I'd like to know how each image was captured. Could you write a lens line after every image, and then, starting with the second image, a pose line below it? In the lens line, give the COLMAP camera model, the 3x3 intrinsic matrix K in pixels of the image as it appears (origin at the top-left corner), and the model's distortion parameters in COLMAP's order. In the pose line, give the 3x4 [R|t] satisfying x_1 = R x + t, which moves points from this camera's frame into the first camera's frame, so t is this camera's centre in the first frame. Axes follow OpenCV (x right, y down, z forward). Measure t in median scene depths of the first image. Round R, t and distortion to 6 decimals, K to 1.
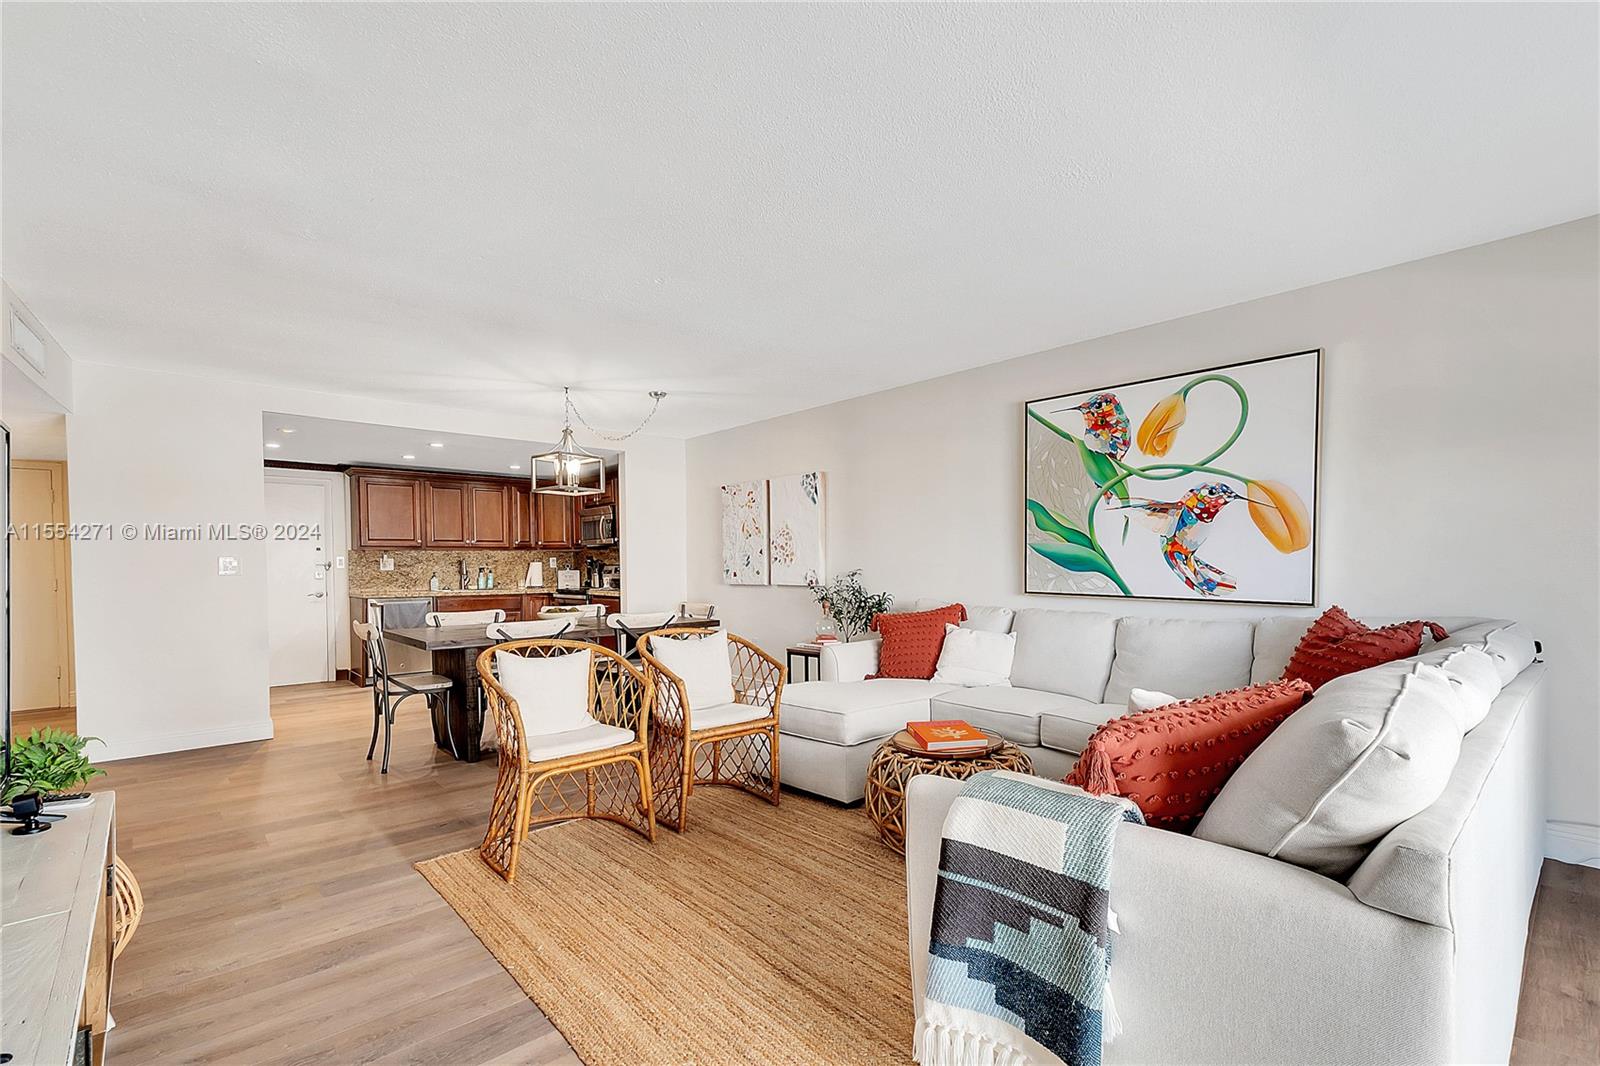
lens RADIAL K [[715.5, 0, 796.1], [0, 715.5, 565.3], [0, 0, 1]] dist [0.019545, -0.000632]
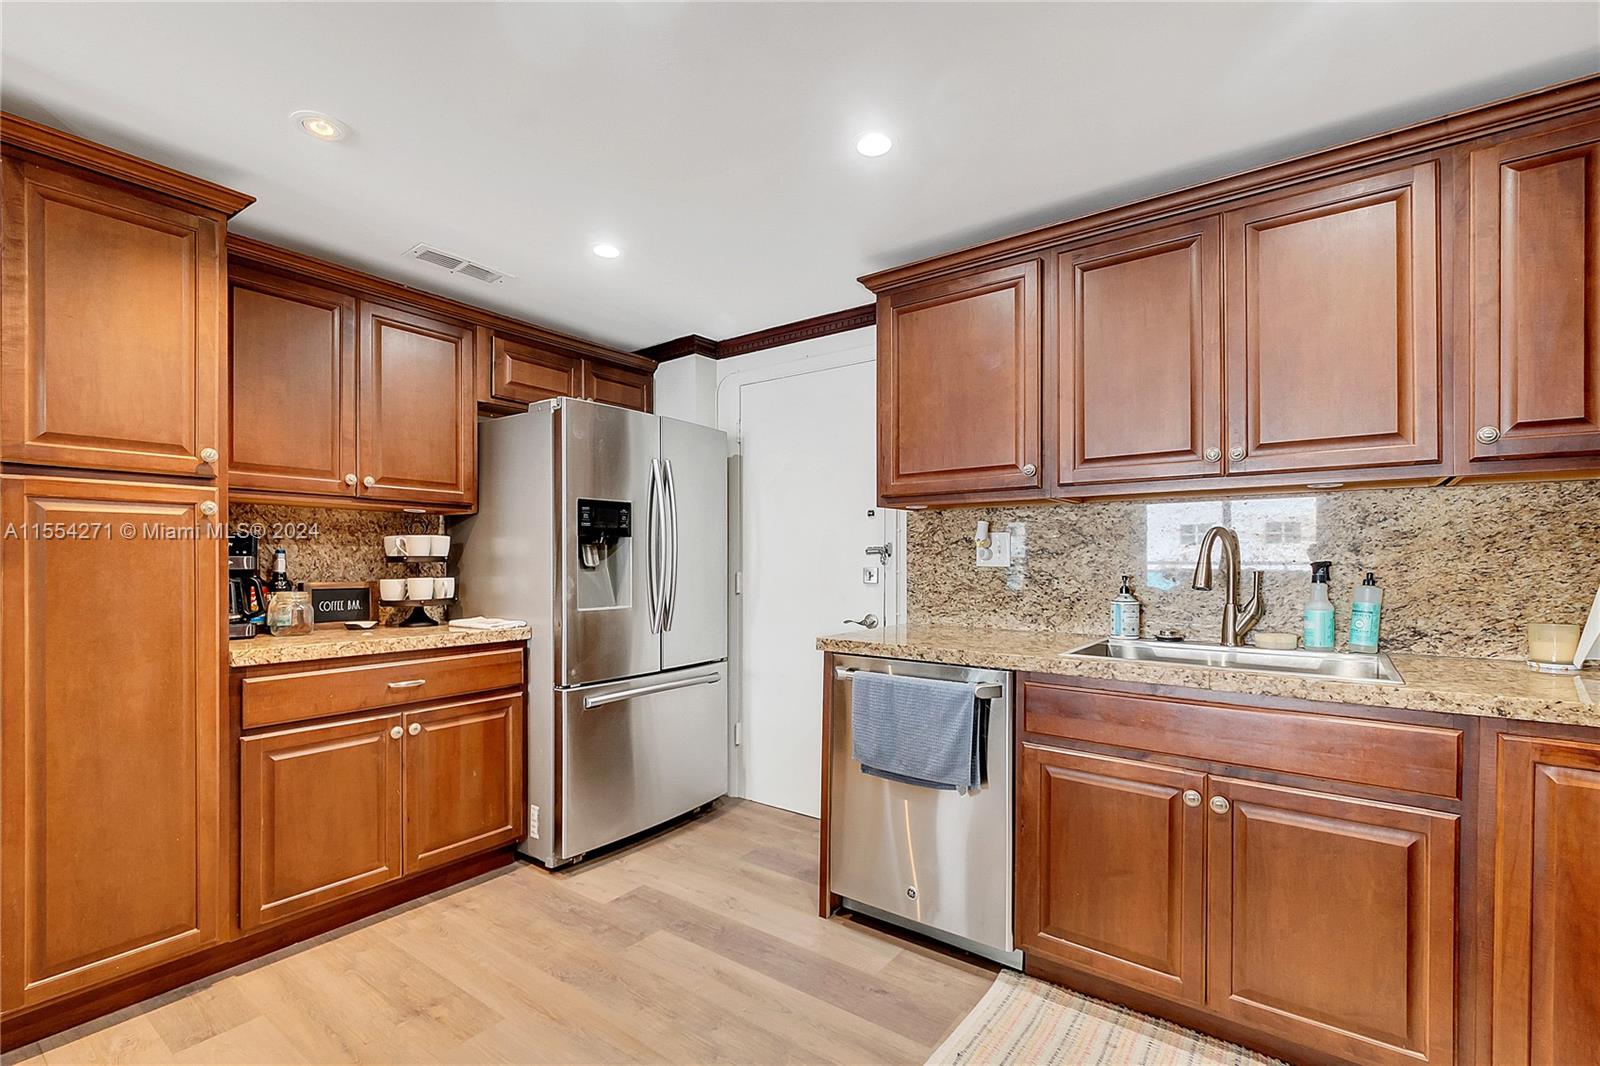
lens RADIAL K [[718.5, 0, 798.0], [0, 718.5, 563.0], [0, 0, 1]] dist [0.051242, -0.030837]
pose [[0.202825, 0.011811, -0.979144, -0.238342], [-0.006448, 0.999922, 0.010726, 0.001991], [0.979194, 0.004138, 0.202886, 0.793448]]
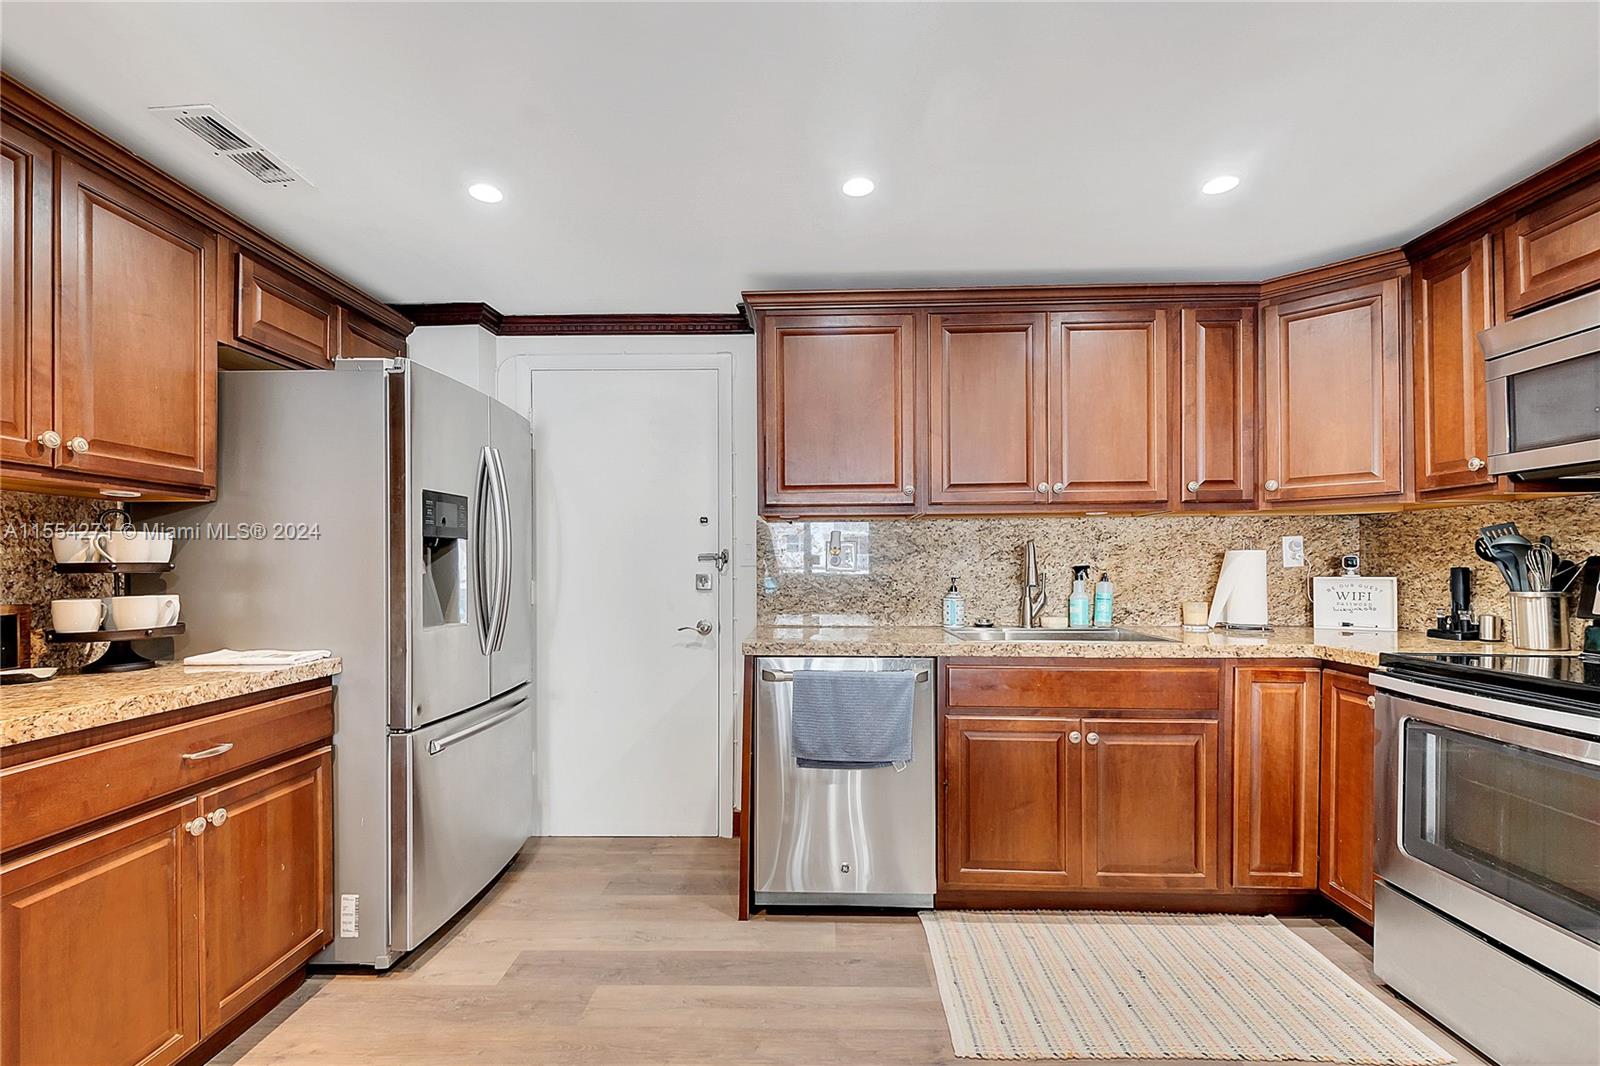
lens RADIAL K [[715.5, 0, 796.1], [0, 715.5, 565.3], [0, 0, 1]] dist [0.019545, -0.000632]
pose [[0.728625, 0.002843, -0.684907, -0.305600], [-0.004071, 0.999992, -0.000180, 0.003527], [0.684901, 0.002920, 0.728630, 0.664973]]
